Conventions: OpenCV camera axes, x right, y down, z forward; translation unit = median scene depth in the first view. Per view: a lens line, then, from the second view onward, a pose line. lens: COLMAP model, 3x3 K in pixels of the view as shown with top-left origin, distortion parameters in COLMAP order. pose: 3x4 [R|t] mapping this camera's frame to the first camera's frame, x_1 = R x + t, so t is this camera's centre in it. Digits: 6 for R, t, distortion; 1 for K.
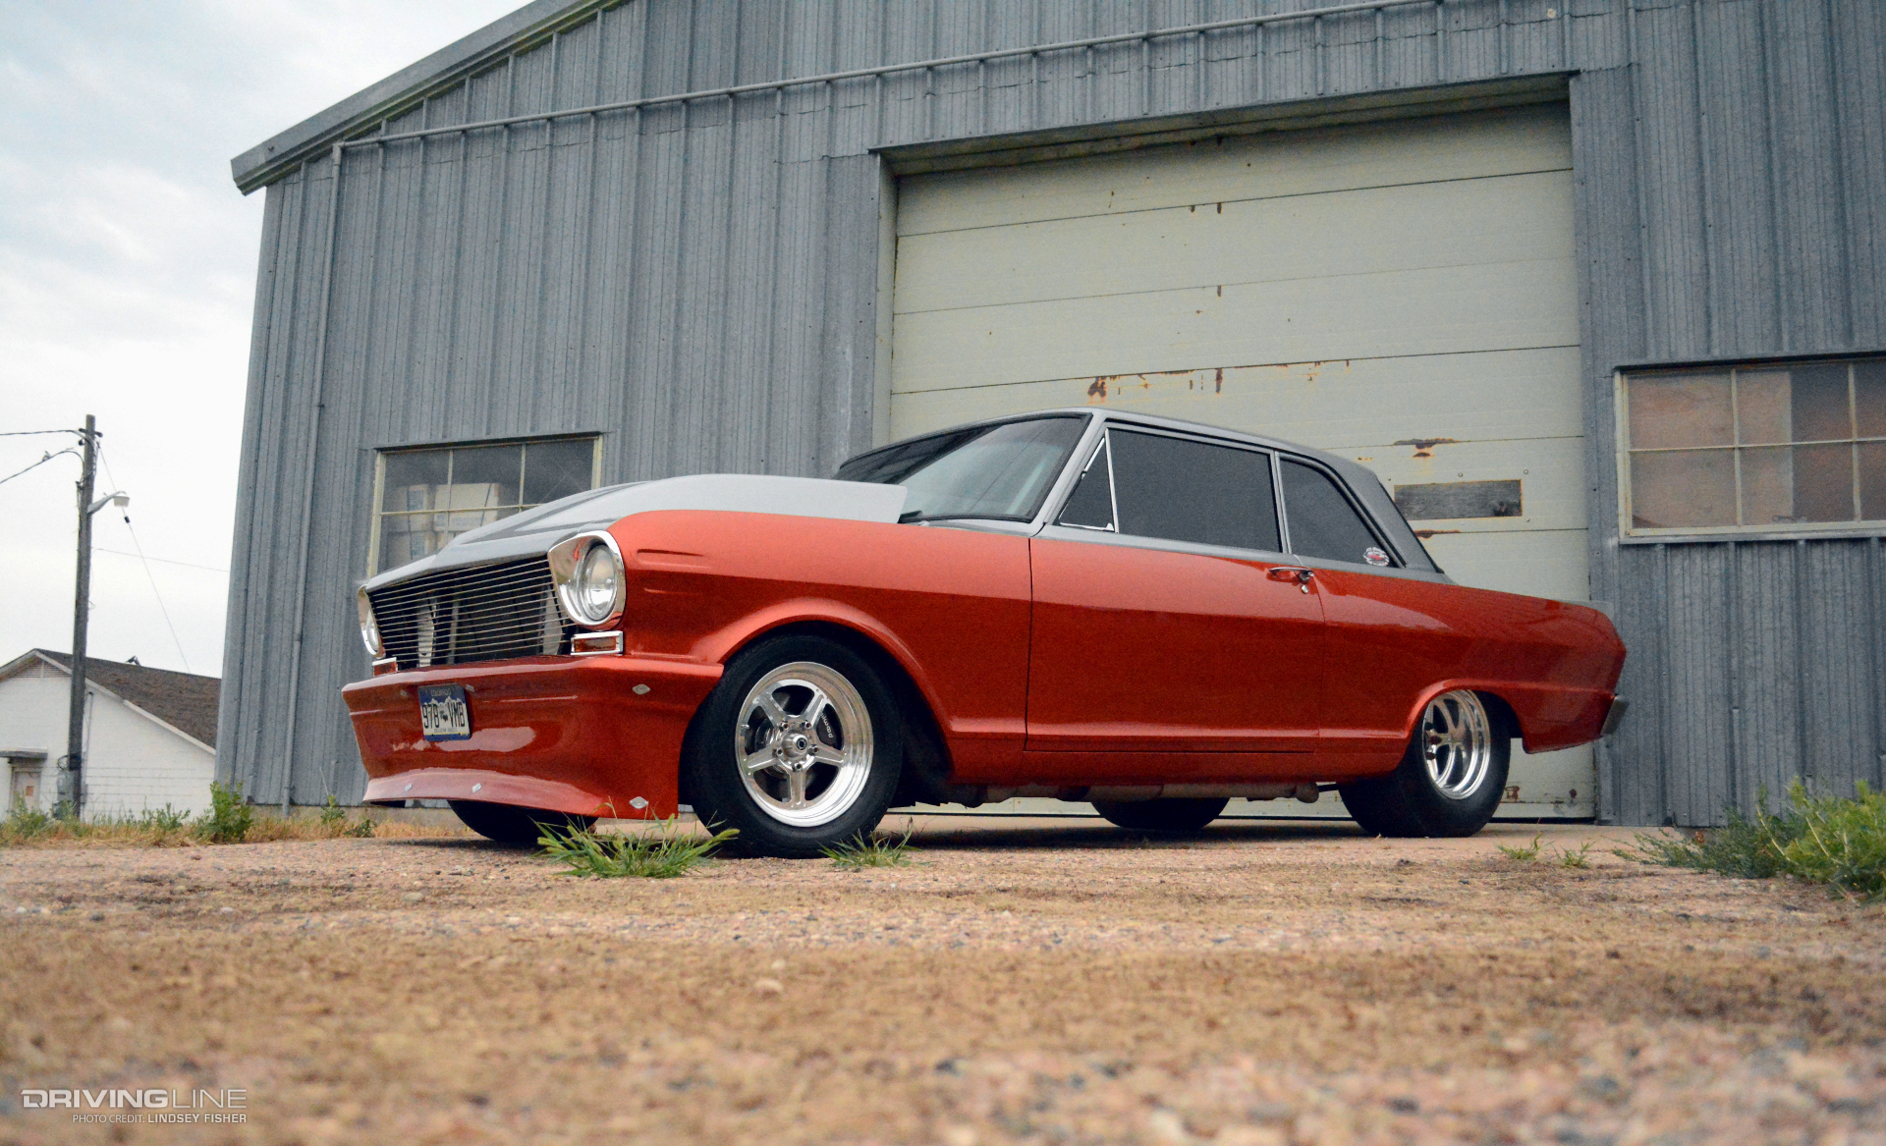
lens RADIAL K [[1731.1, 0, 961.5], [0, 1731.1, 643.4], [0, 0, 1]] dist [-0.066806, 0.000000]
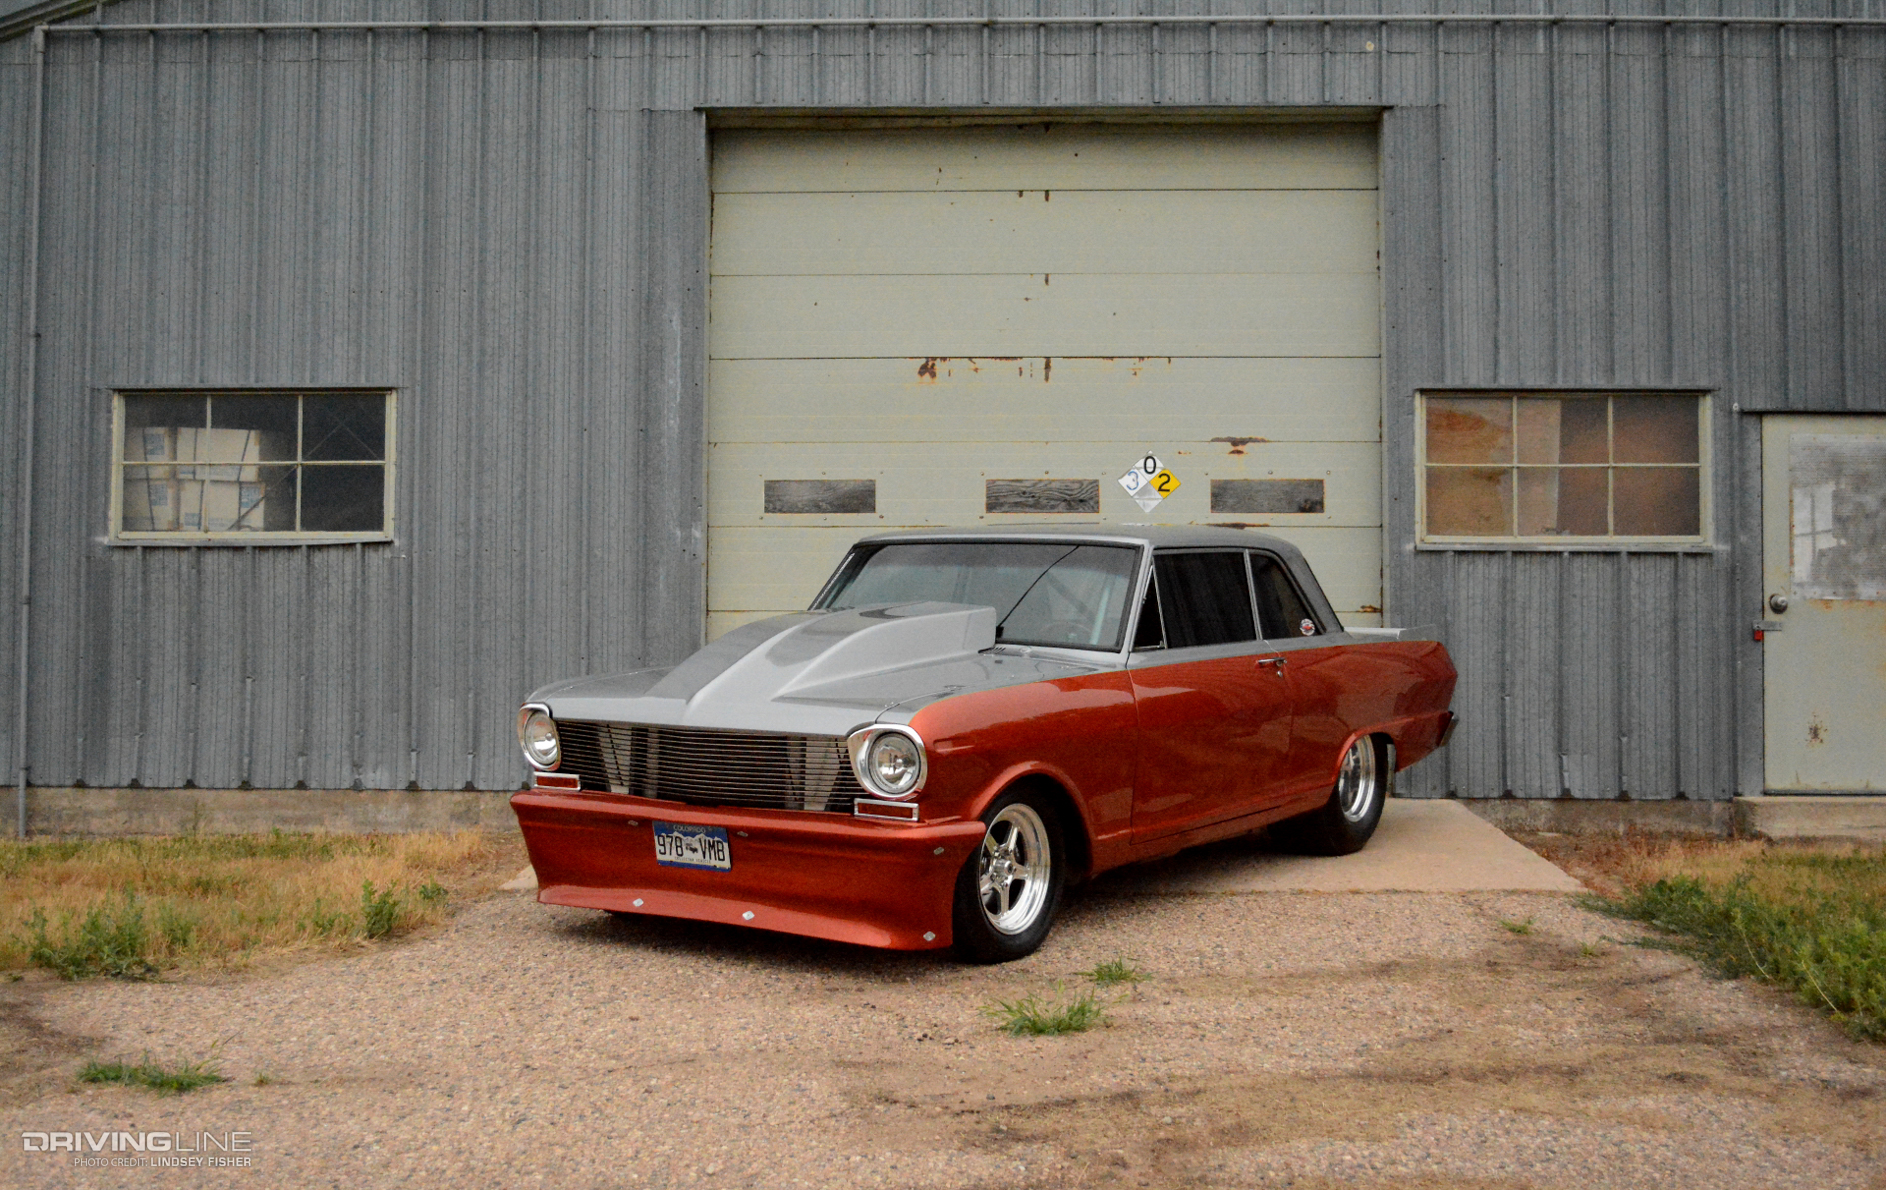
lens RADIAL K [[2138.0, 0, 943.5], [0, 2138.0, 591.6], [0, 0, 1]] dist [-0.057031, 0.000000]
pose [[0.955027, -0.010585, 0.296329, -0.310255], [-0.019850, 0.994838, 0.099512, -0.153979], [-0.295853, -0.100919, 0.949888, -0.230904]]
